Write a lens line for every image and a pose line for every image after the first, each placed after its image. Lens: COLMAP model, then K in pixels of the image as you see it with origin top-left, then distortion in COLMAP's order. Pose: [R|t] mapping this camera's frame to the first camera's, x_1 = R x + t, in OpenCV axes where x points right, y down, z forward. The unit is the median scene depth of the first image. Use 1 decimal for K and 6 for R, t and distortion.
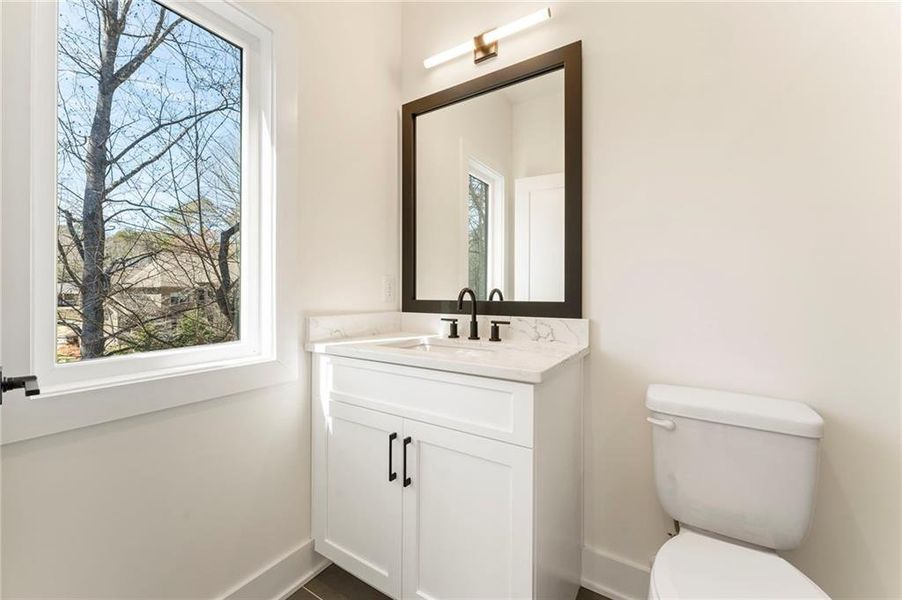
lens RADIAL K [[362.3, 0, 449.7], [0, 362.3, 295.9], [0, 0, 1]] dist [0.002489, 0.000570]
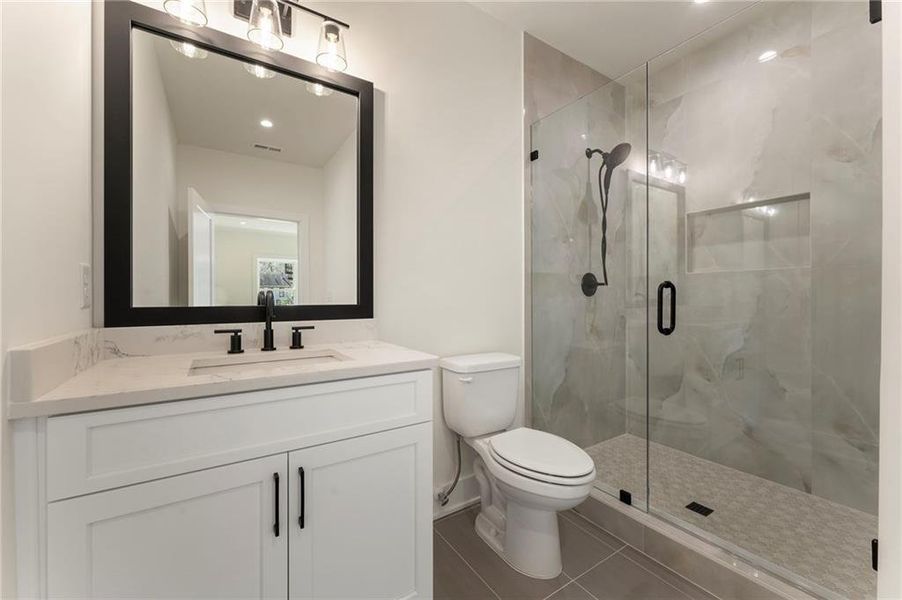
lens RADIAL K [[362.3, 0, 448.4], [0, 362.3, 299.5], [0, 0, 1]] dist [0.002489, 0.000570]
pose [[0.417118, -0.008429, 0.908813, -0.536061], [0.005172, 0.999963, 0.006900, -0.005118], [-0.908838, 0.001822, 0.417146, 0.251662]]
